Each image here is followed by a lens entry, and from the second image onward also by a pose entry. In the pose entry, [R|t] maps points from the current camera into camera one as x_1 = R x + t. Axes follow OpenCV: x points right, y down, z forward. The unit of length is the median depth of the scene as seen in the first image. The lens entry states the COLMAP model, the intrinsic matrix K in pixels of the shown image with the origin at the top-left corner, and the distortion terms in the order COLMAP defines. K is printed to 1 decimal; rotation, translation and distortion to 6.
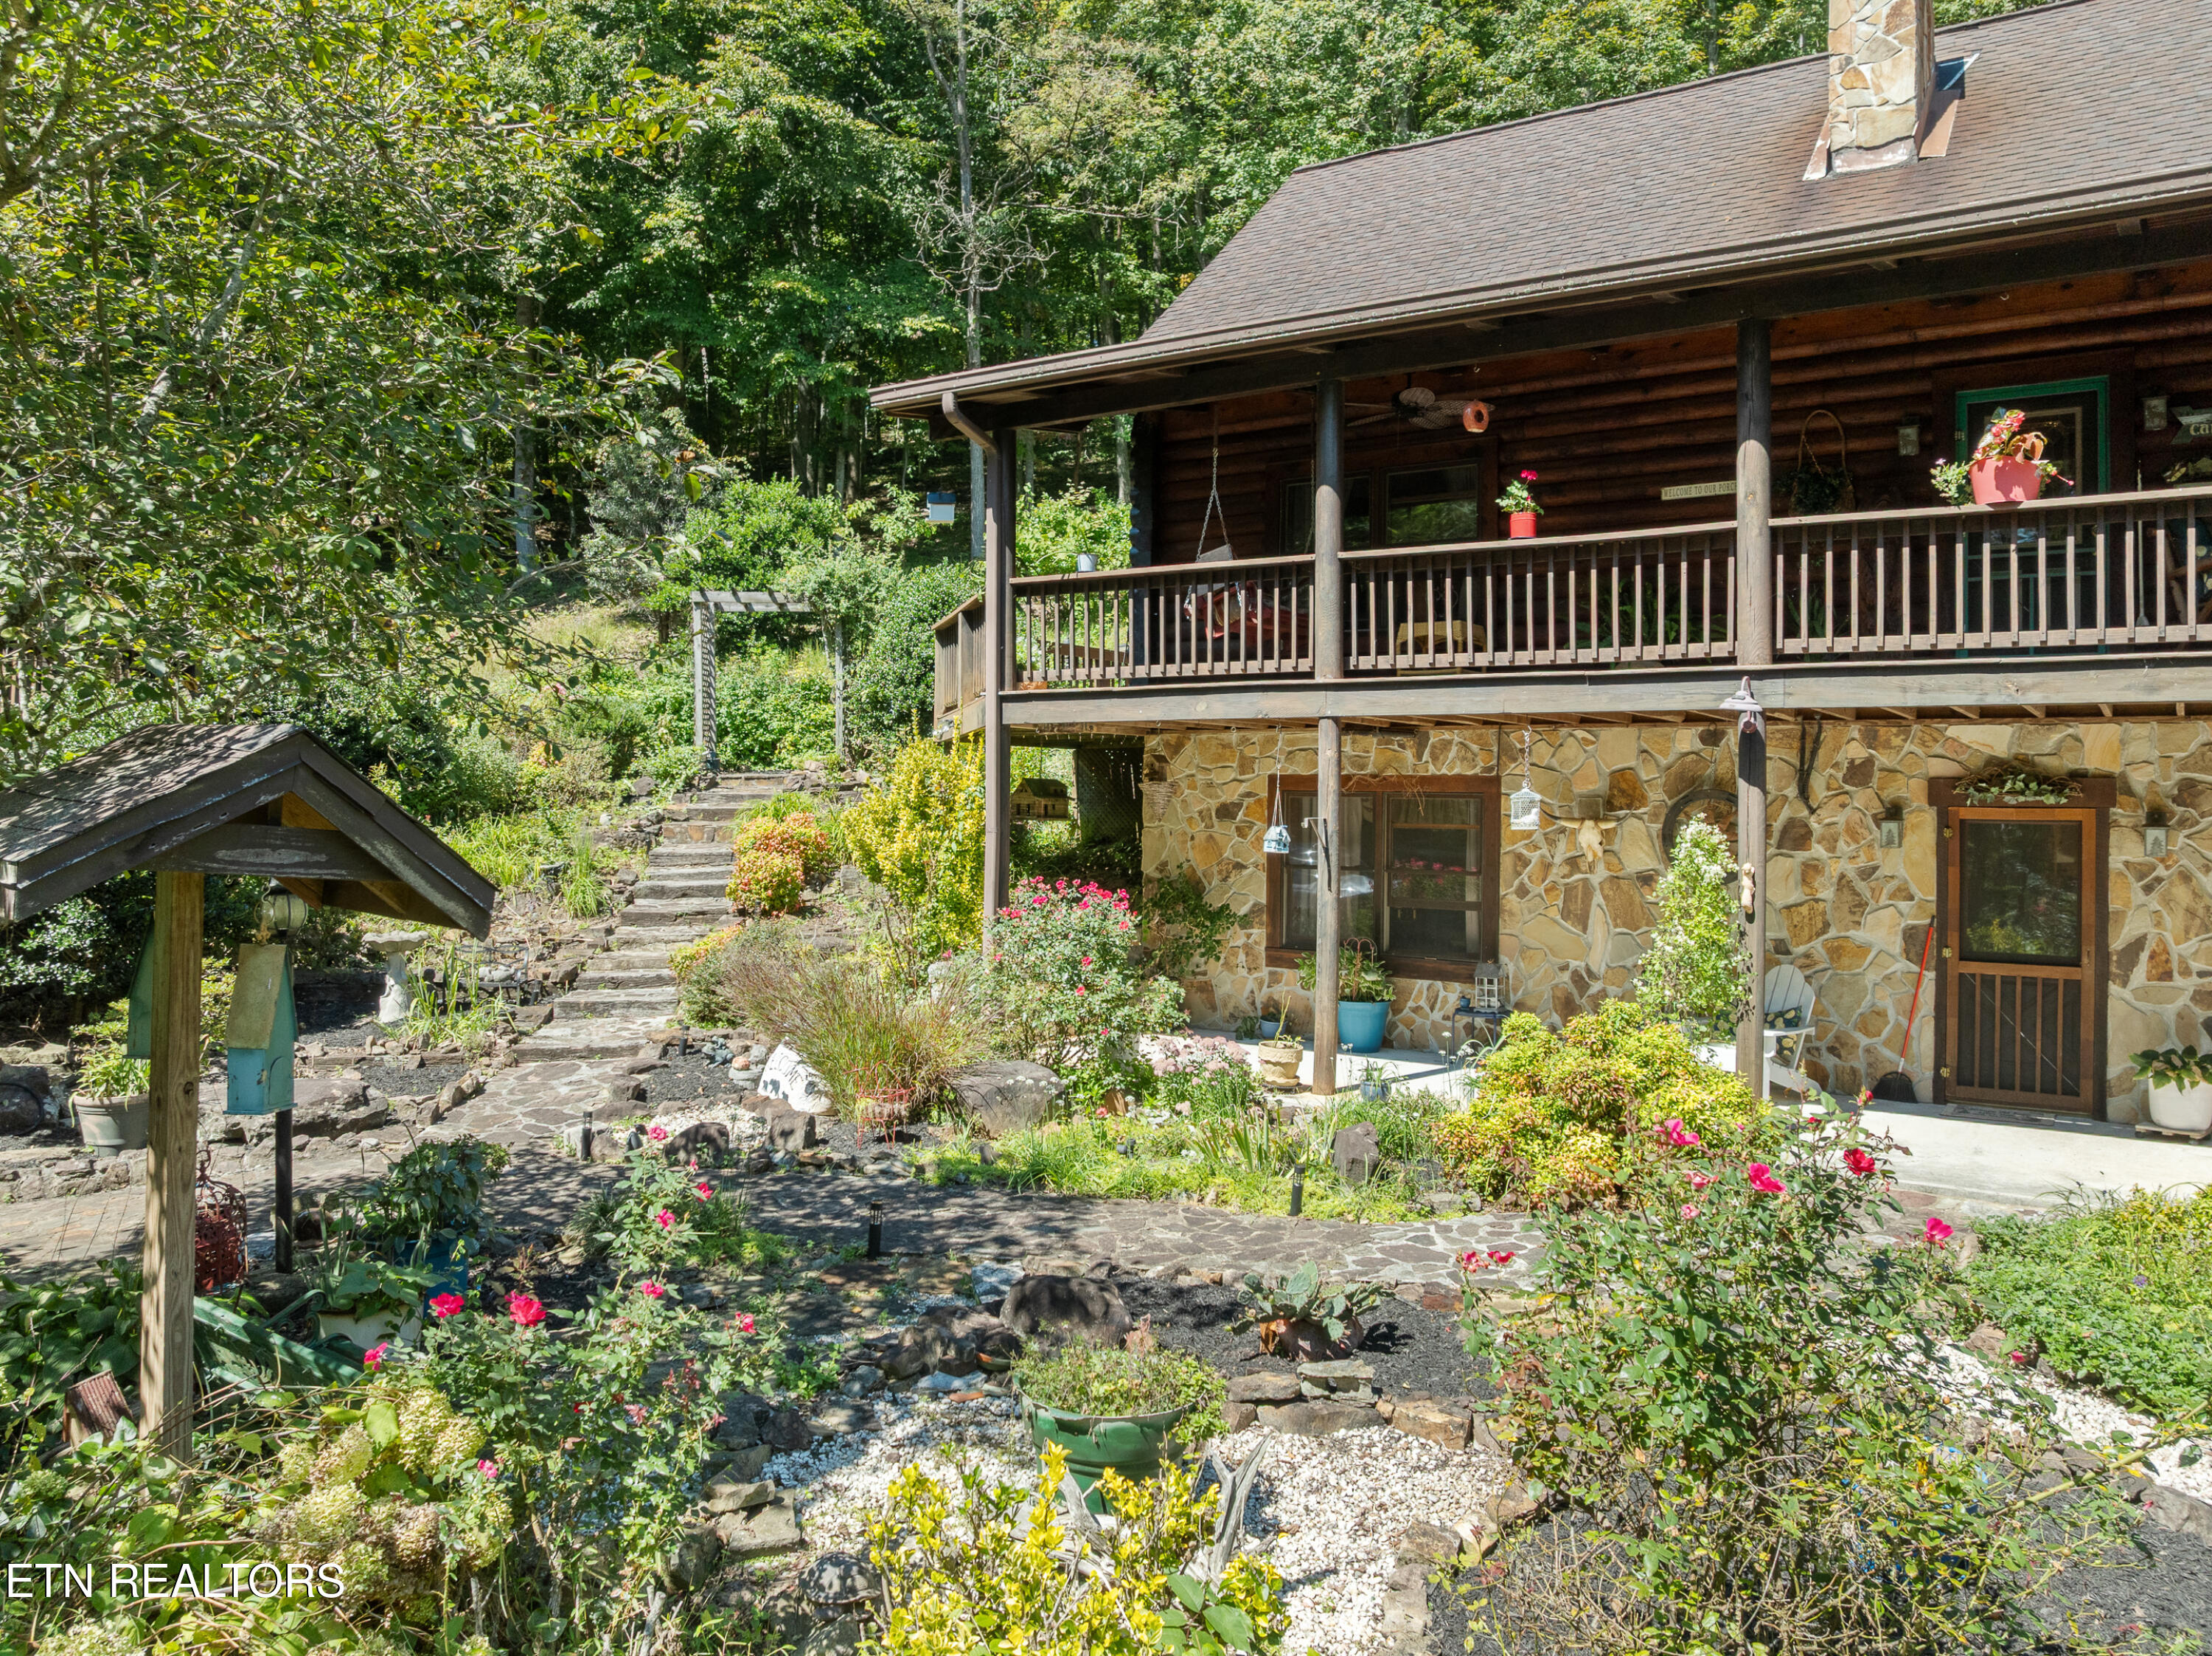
lens RADIAL K [[1587.5, 0, 1062.1], [0, 1587.5, 820.6], [0, 0, 1]] dist [-0.037727, 0.006067]
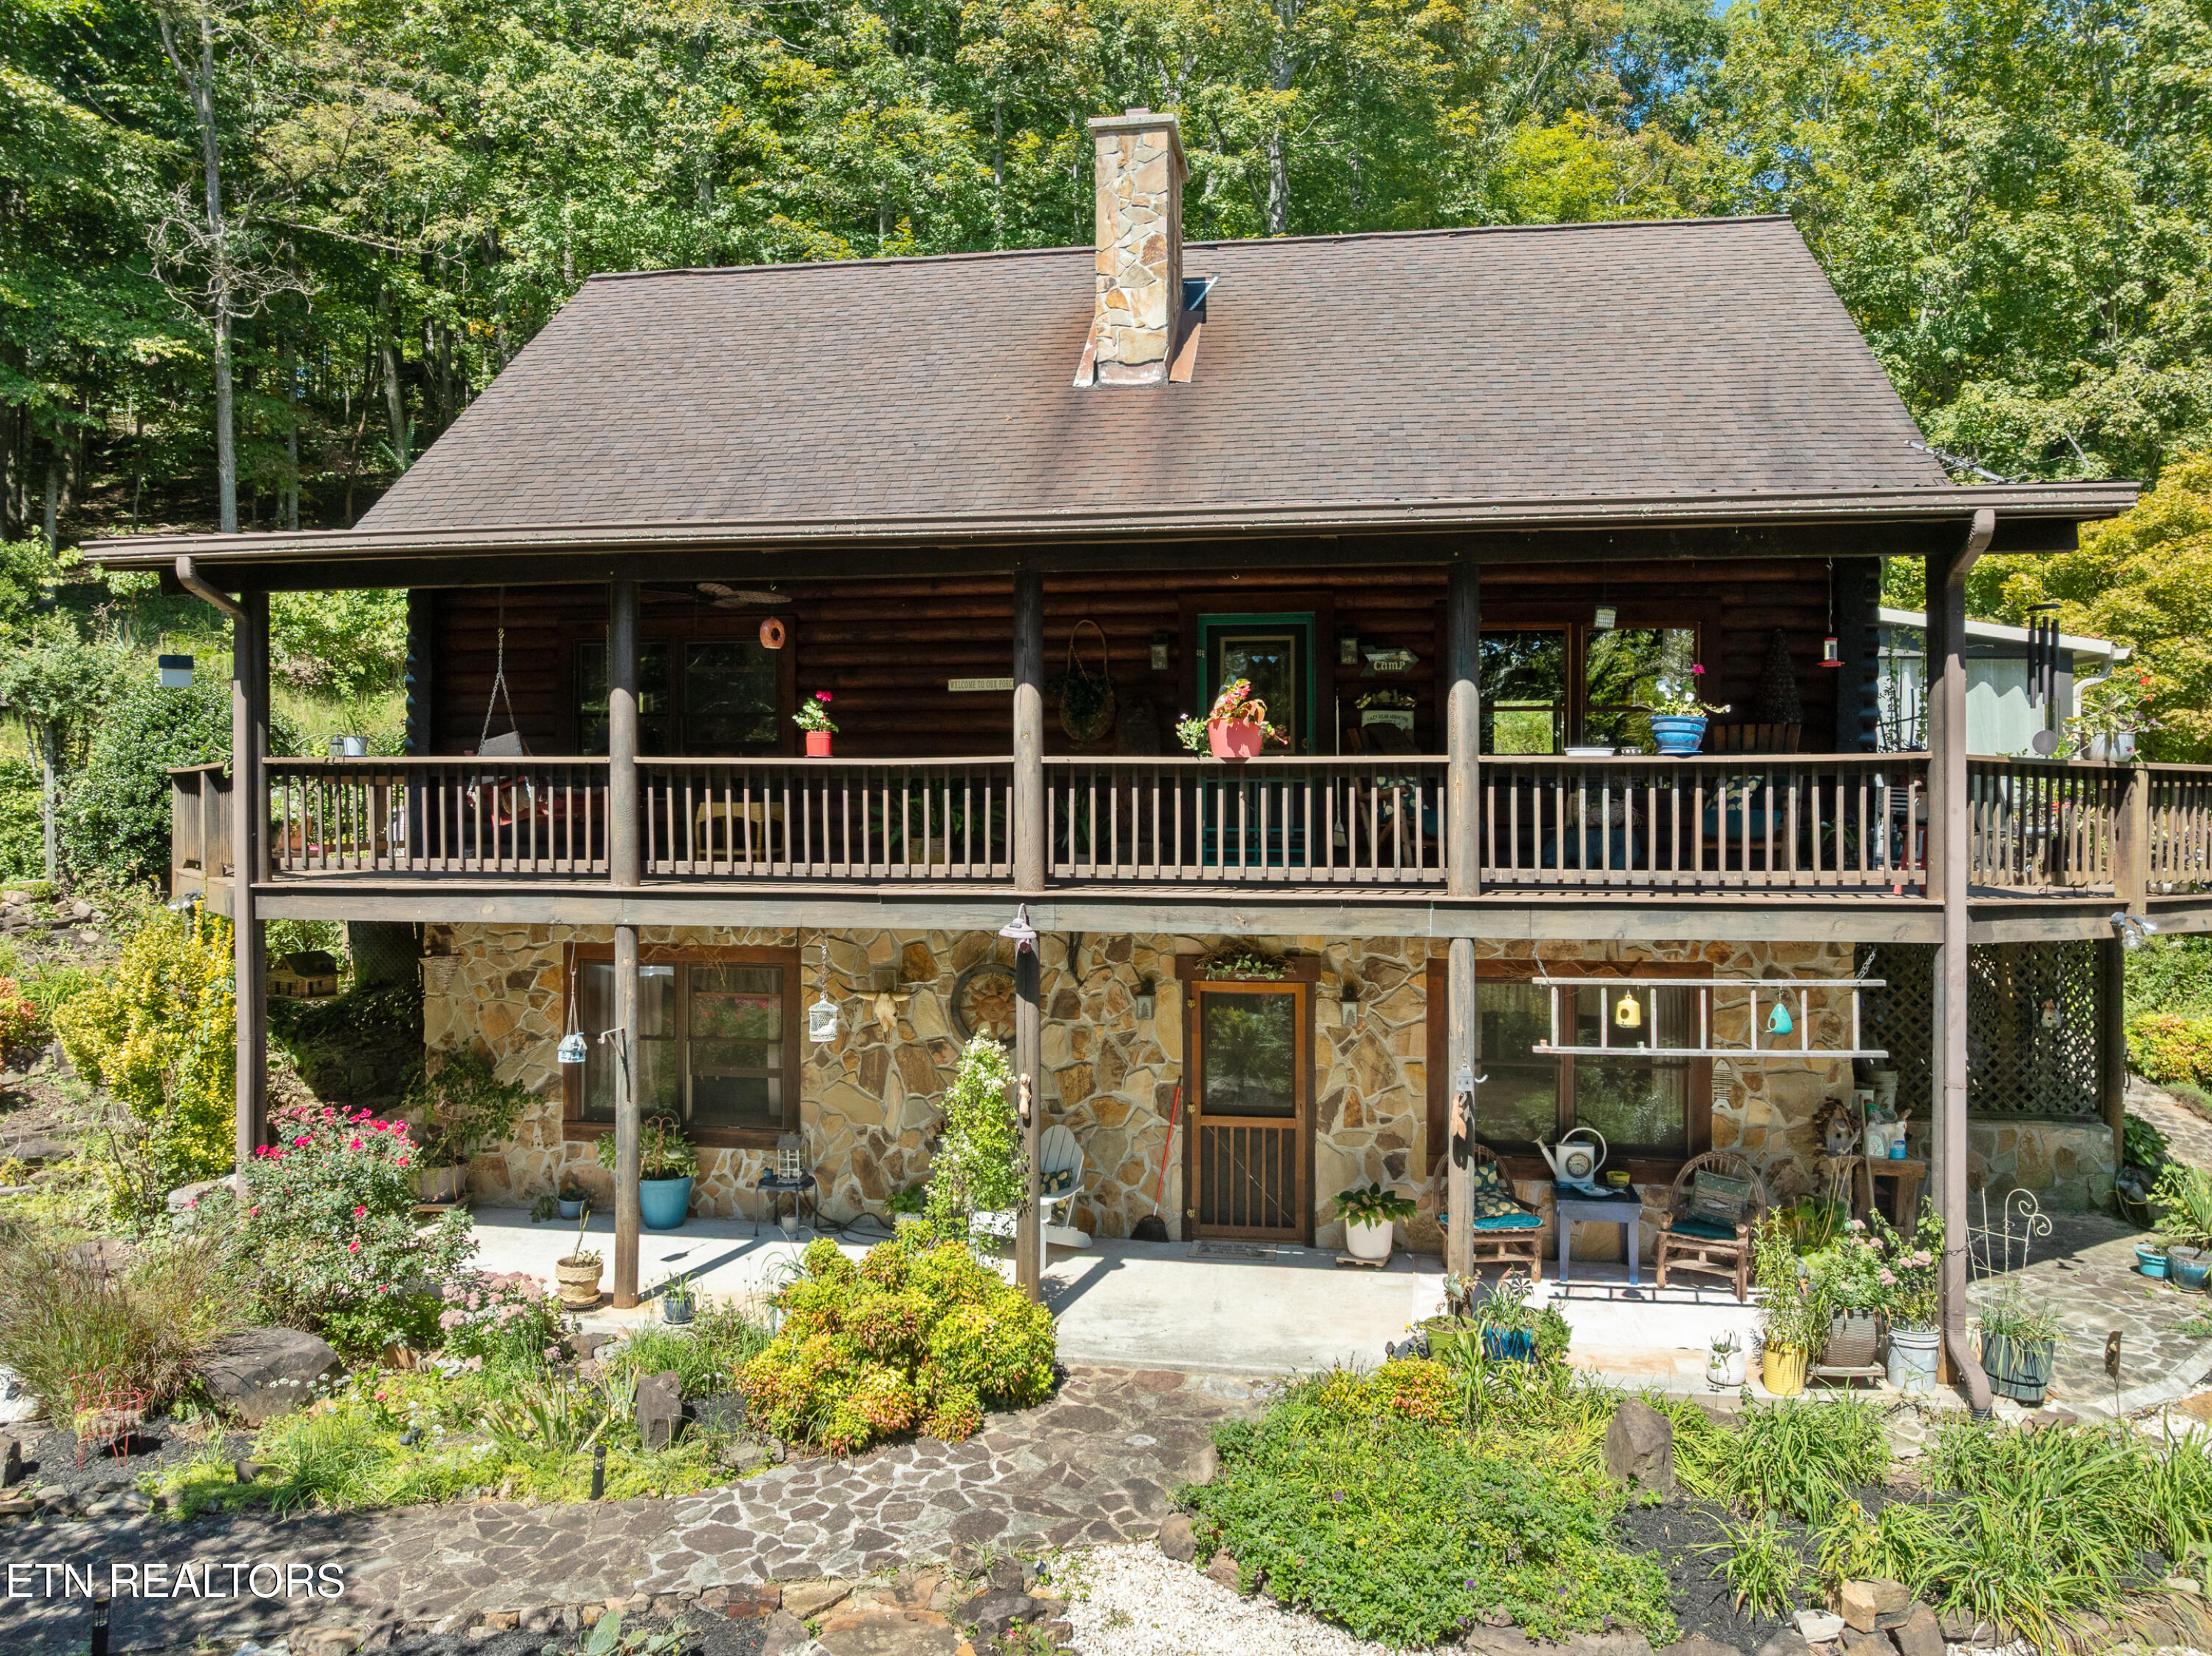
lens RADIAL K [[1587.5, 0, 1062.1], [0, 1587.5, 820.6], [0, 0, 1]] dist [-0.037727, 0.006067]
pose [[0.908913, -0.010920, 0.416843, 0.007297], [0.006763, 0.999912, 0.011448, -0.133860], [-0.416931, -0.007586, 0.908906, 0.005762]]
